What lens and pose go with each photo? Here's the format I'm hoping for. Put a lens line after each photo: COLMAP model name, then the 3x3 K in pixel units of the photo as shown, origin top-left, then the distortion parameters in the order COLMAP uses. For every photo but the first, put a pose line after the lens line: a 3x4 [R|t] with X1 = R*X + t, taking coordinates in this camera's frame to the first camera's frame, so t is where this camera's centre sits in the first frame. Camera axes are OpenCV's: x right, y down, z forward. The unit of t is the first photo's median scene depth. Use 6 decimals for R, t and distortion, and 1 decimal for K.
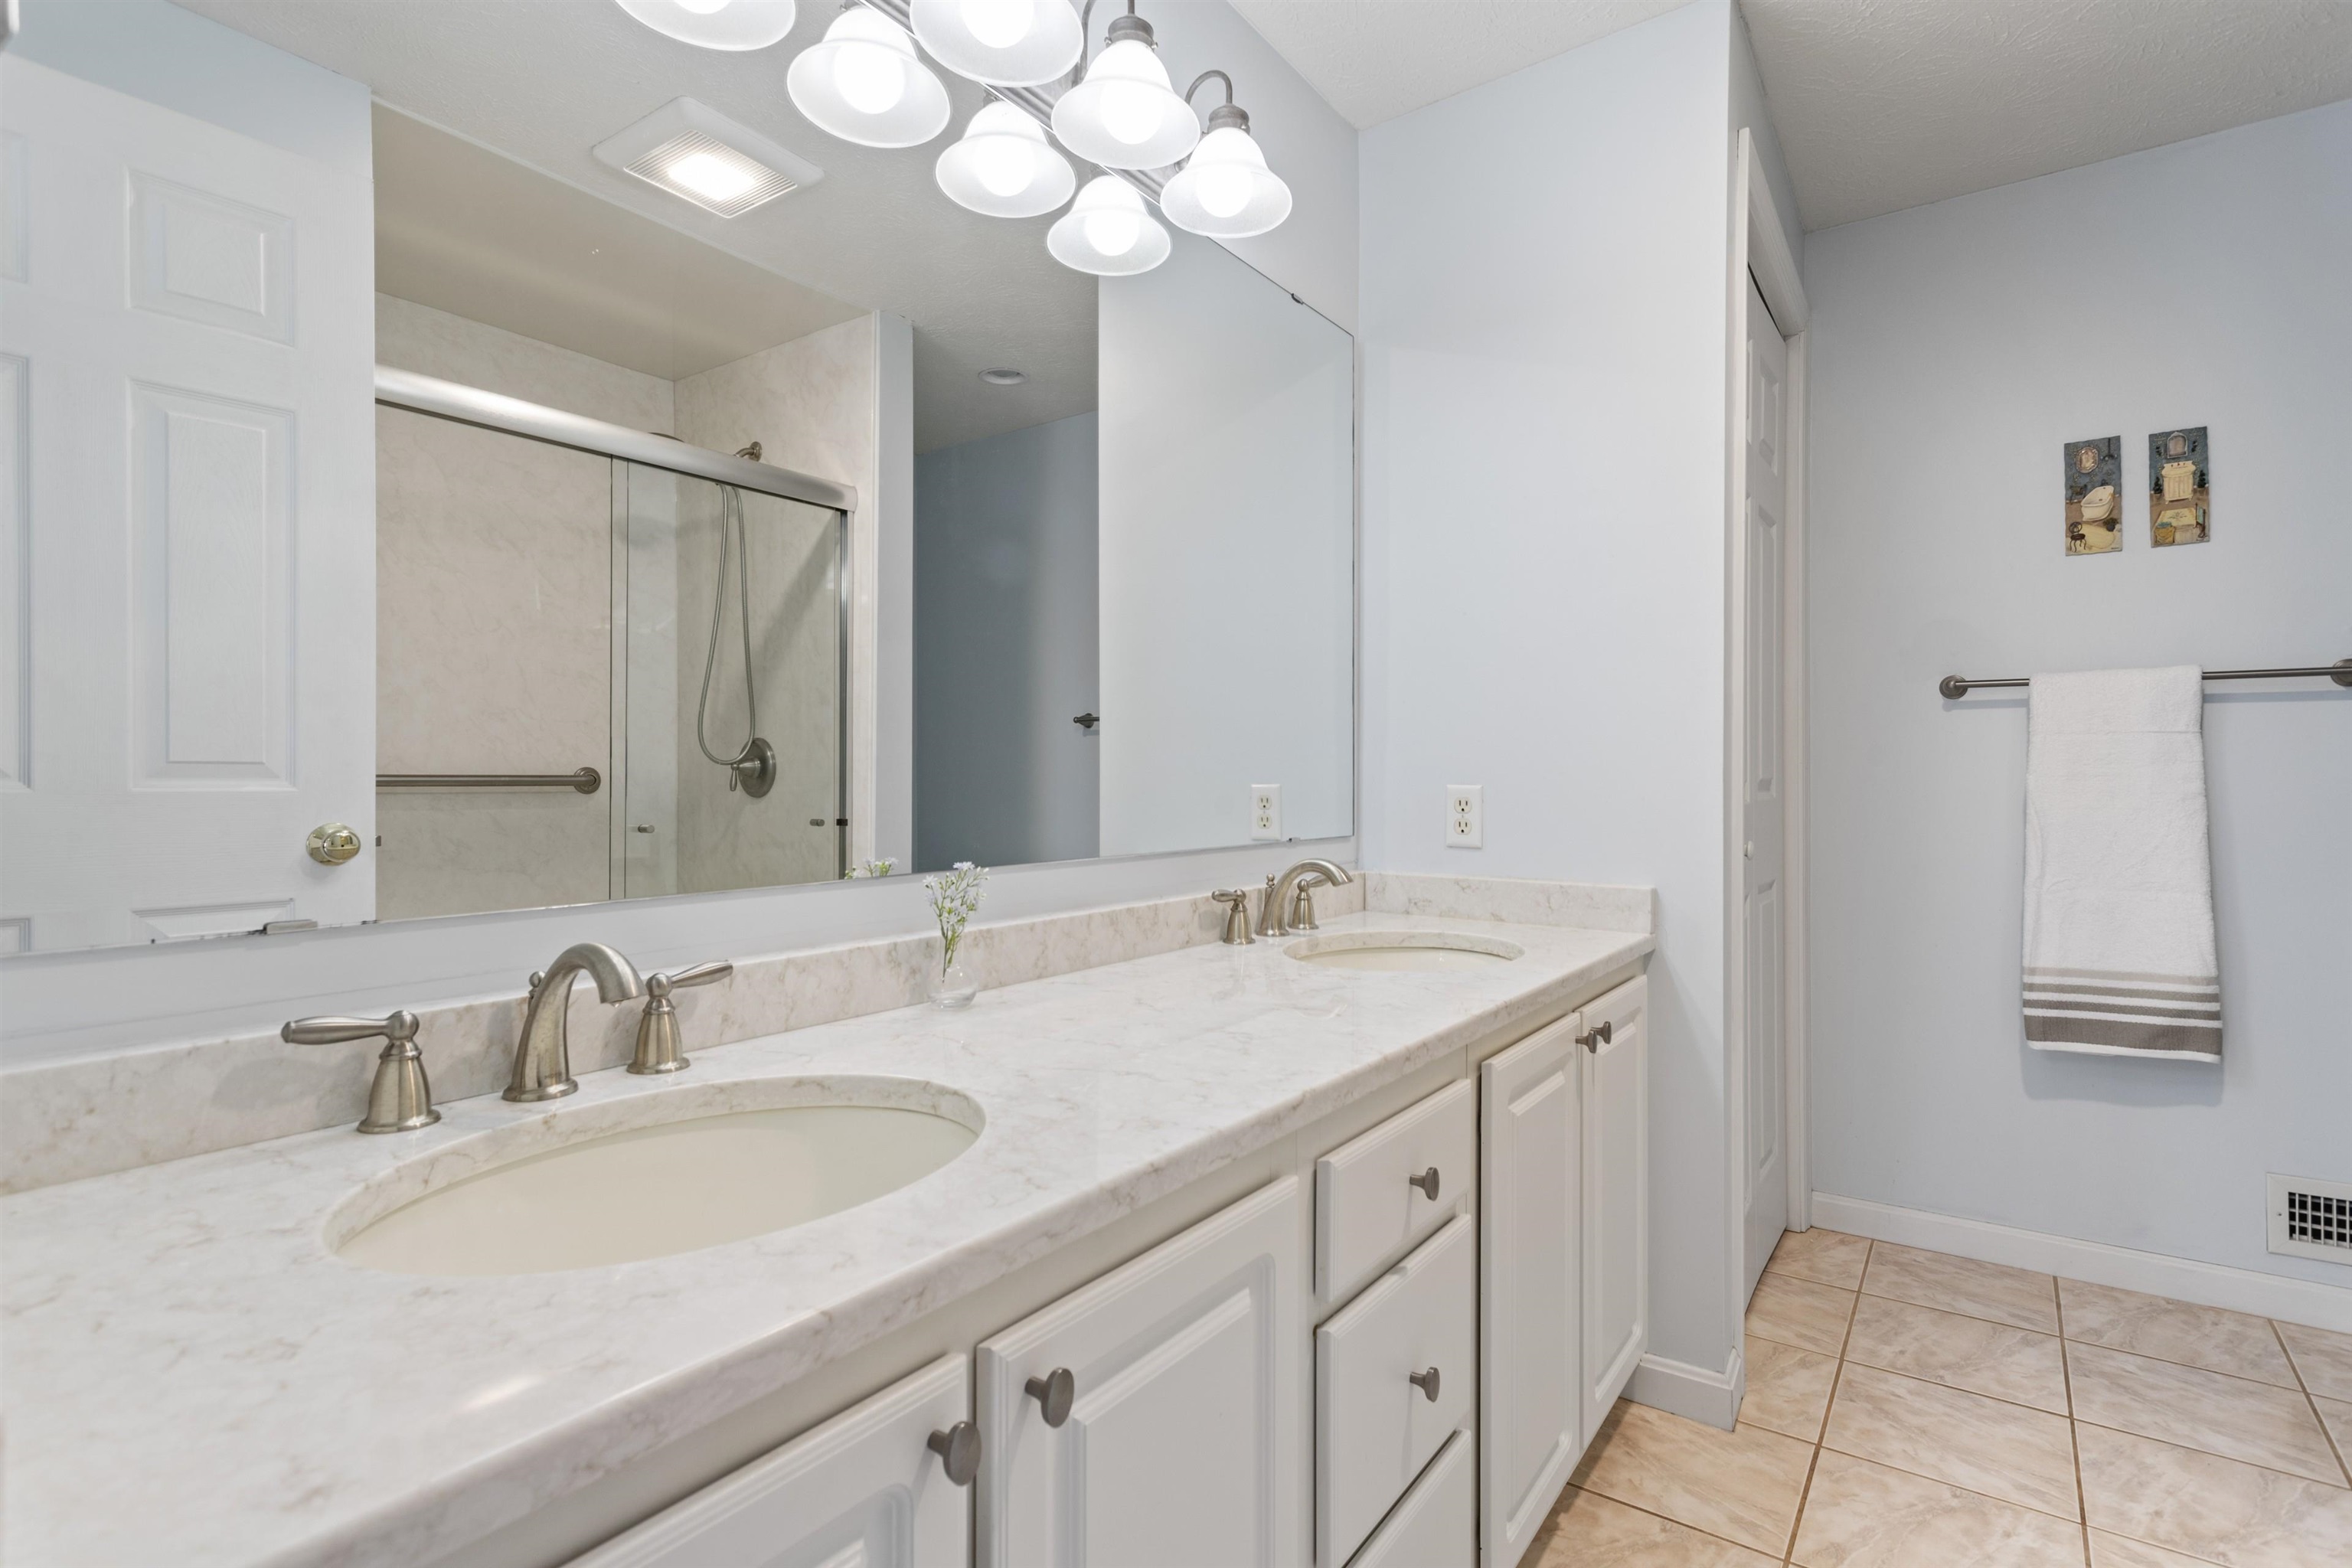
lens RADIAL K [[1146.9, 0, 1180.6], [0, 1146.9, 780.0], [0, 0, 1]] dist [0.003528, 0.001786]
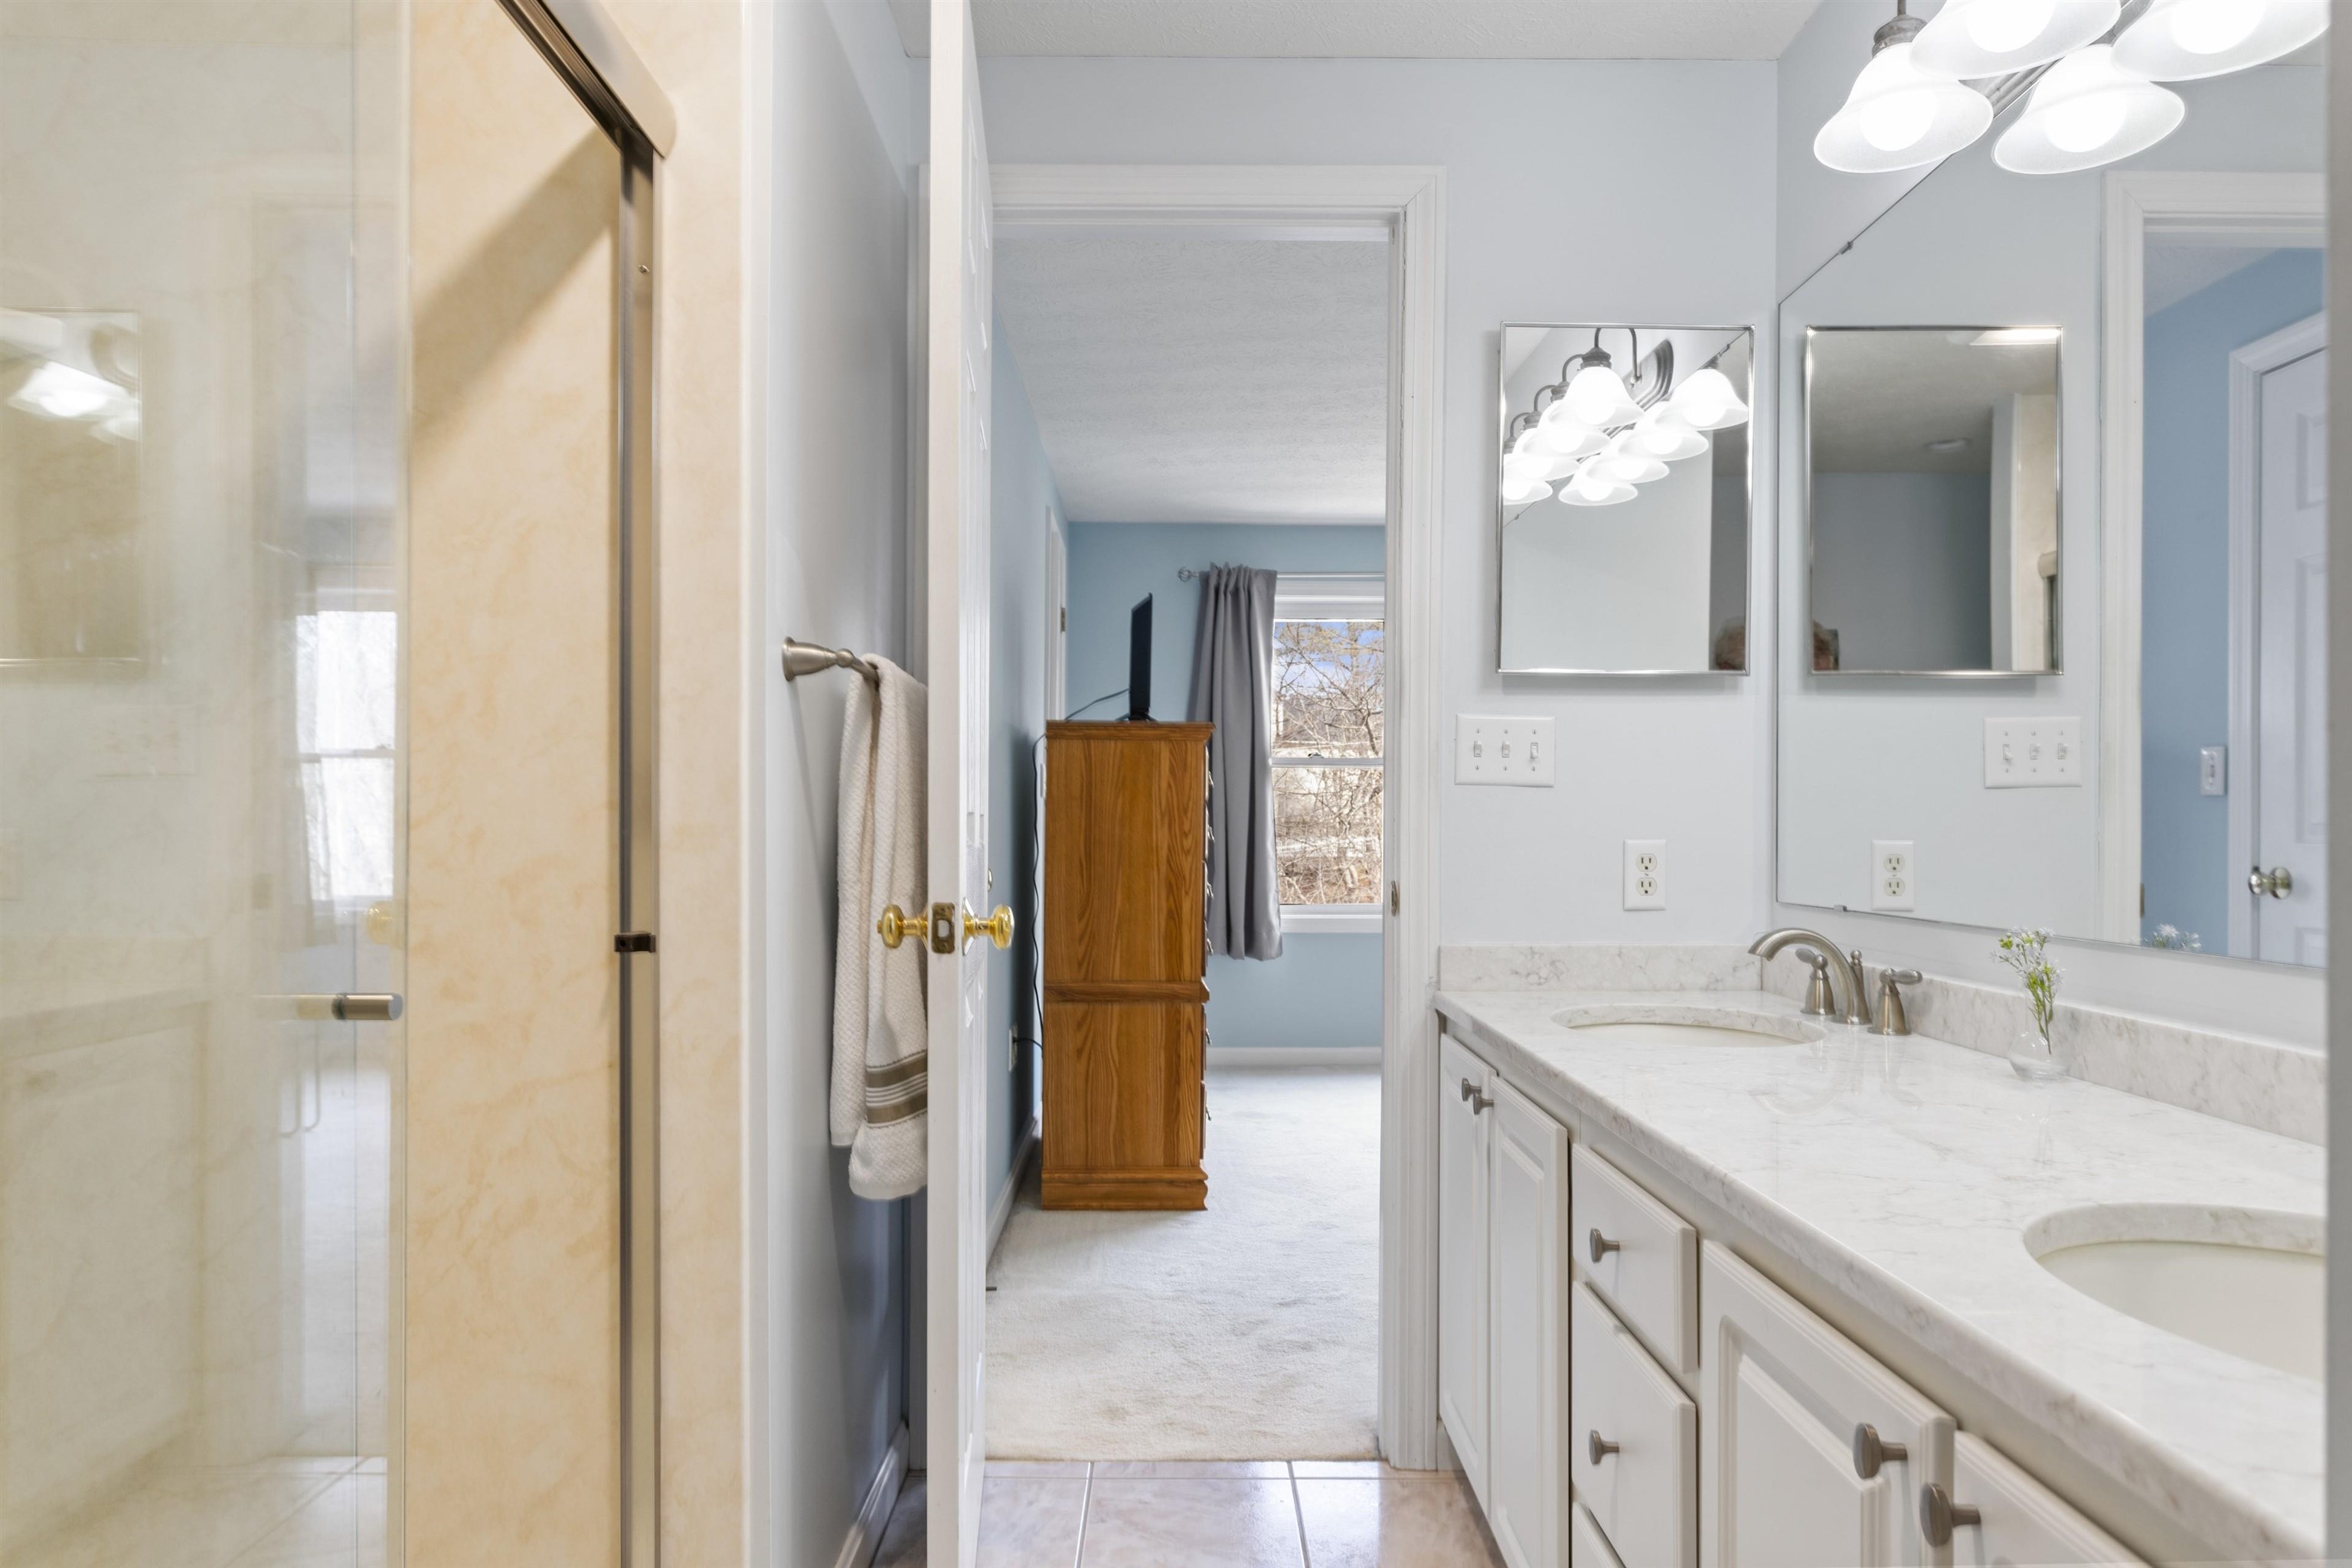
lens RADIAL K [[1437.2, 0, 1182.3], [0, 1437.2, 826.9], [0, 0, 1]] dist [0.004707, -0.003730]
pose [[-0.818677, -0.002756, -0.574248, 0.946622], [-0.001886, 0.999996, -0.002110, -0.005297], [0.574251, -0.000644, -0.818679, 1.399395]]
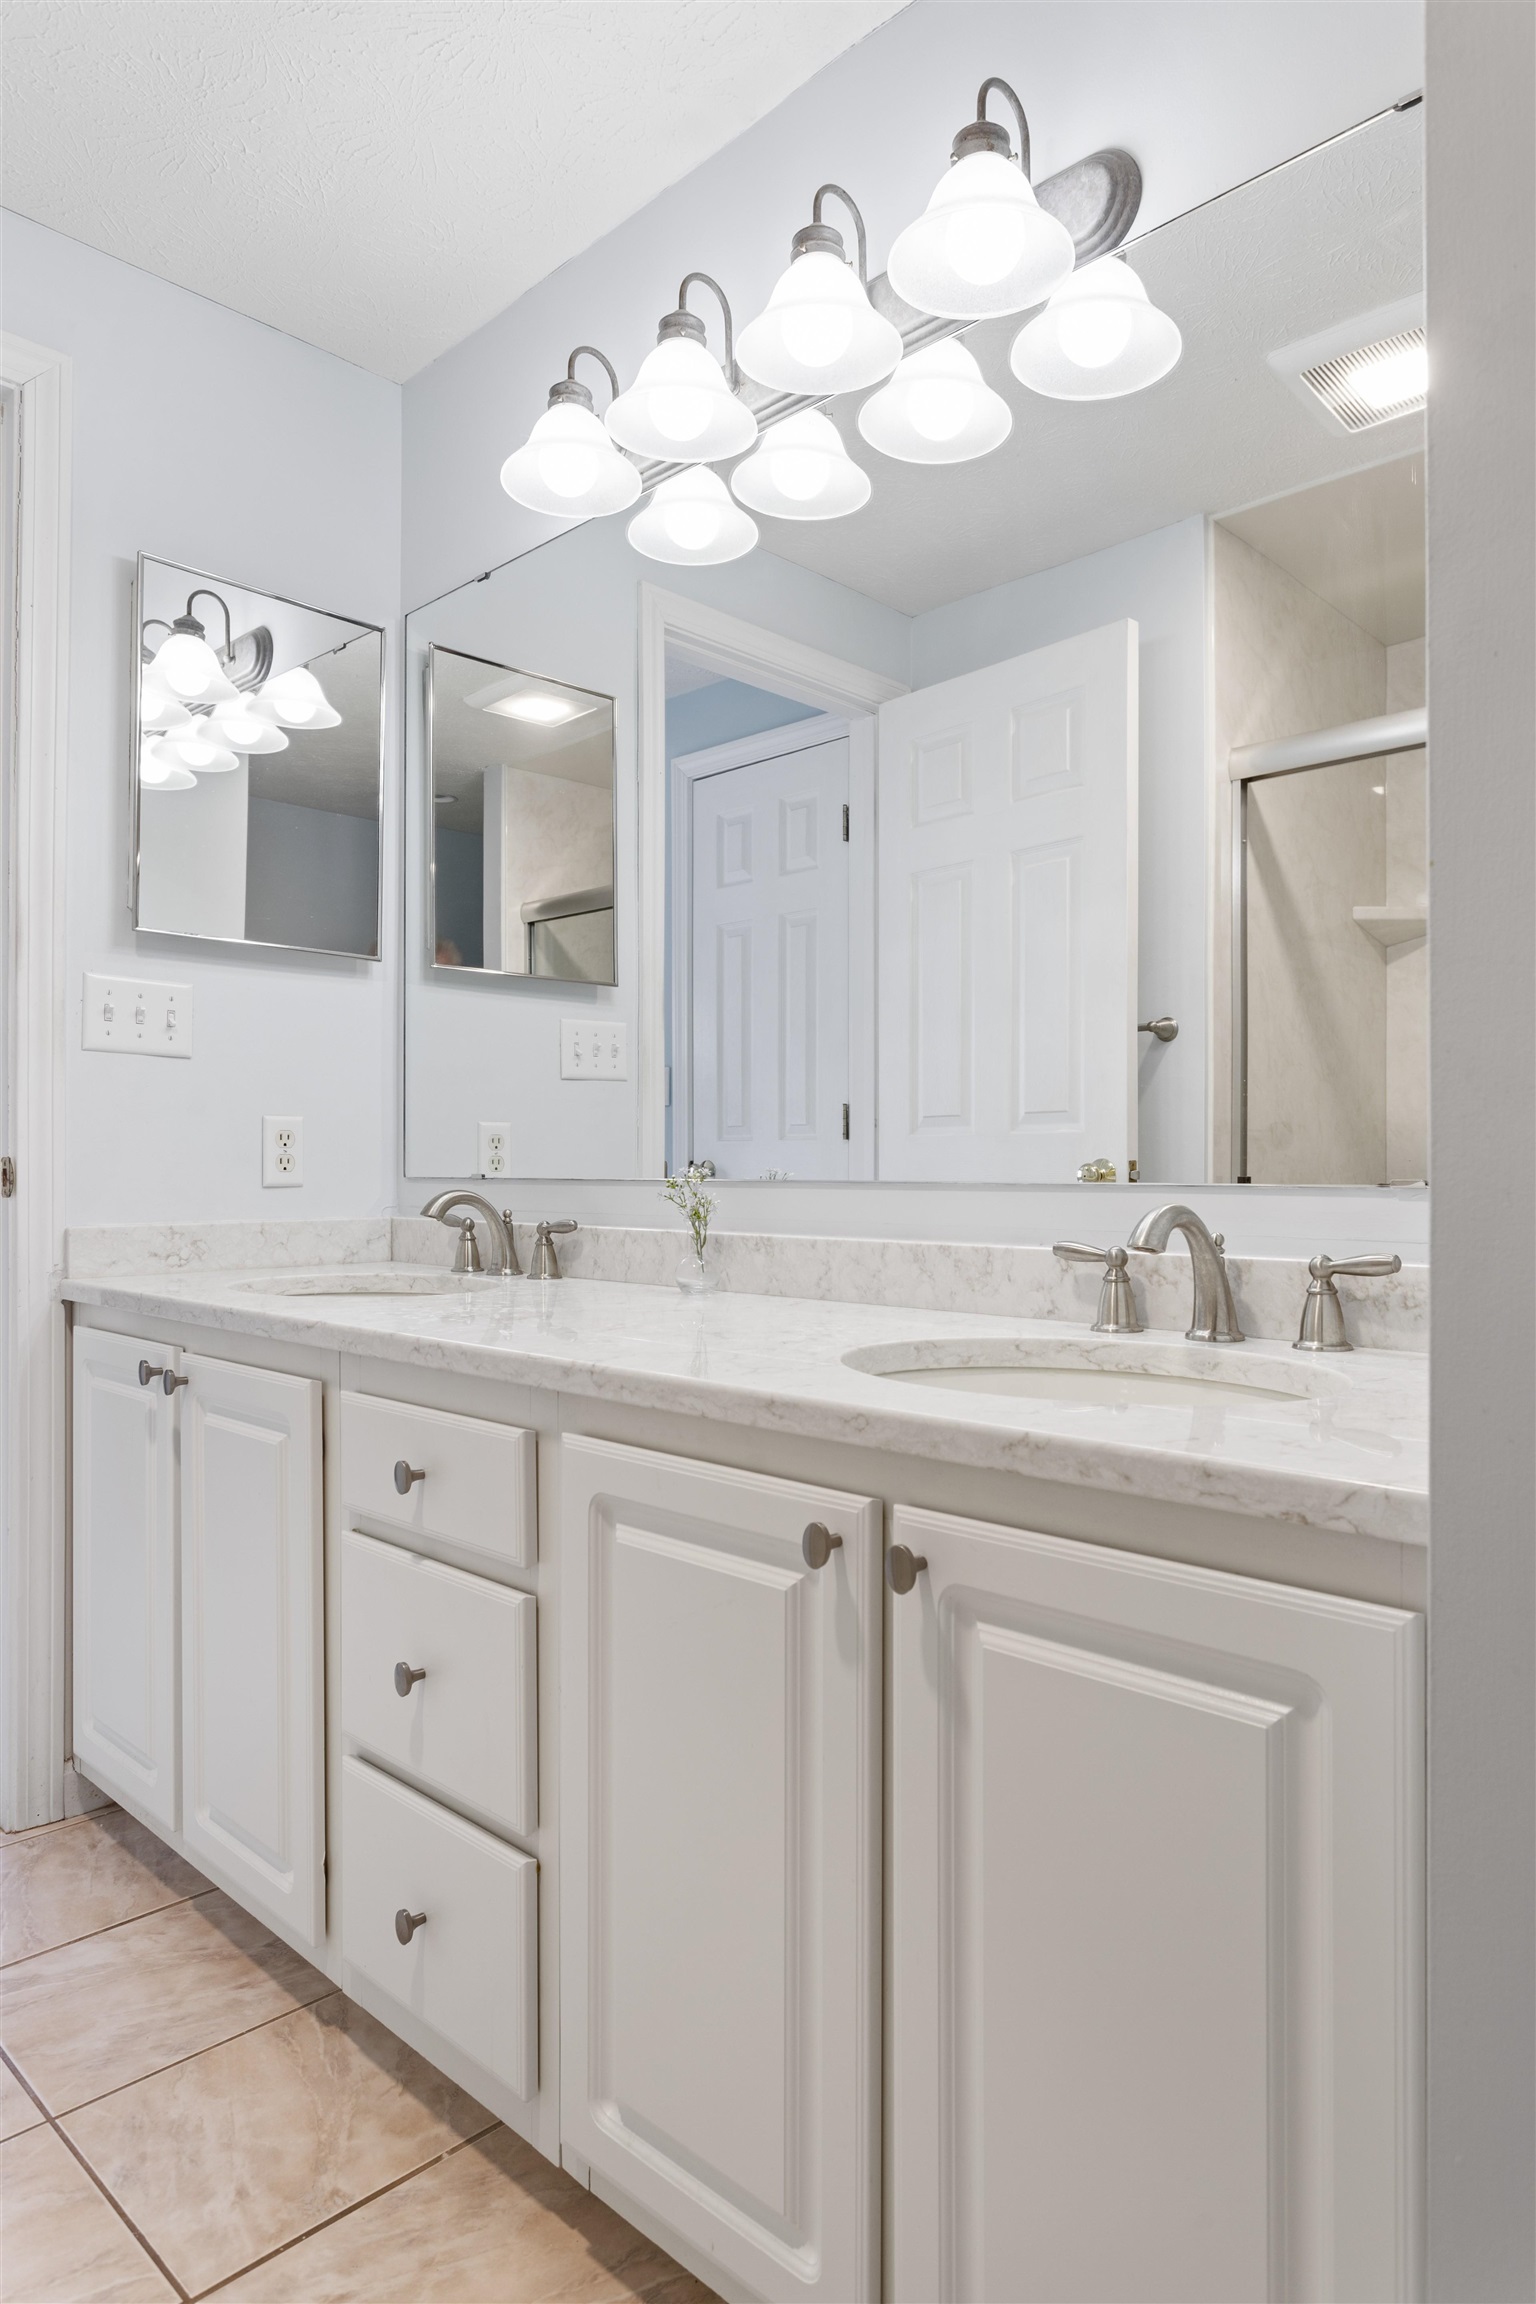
lens RADIAL K [[1407.8, 0, 775.6], [0, 1407.8, 1163.3], [0, 0, 1]] dist [0.004707, -0.003730]
pose [[-0.166455, -0.004155, -0.986040, 1.056413], [-0.000450, 0.999991, -0.004138, 0.065292], [0.986049, -0.000245, -0.166455, 1.174413]]
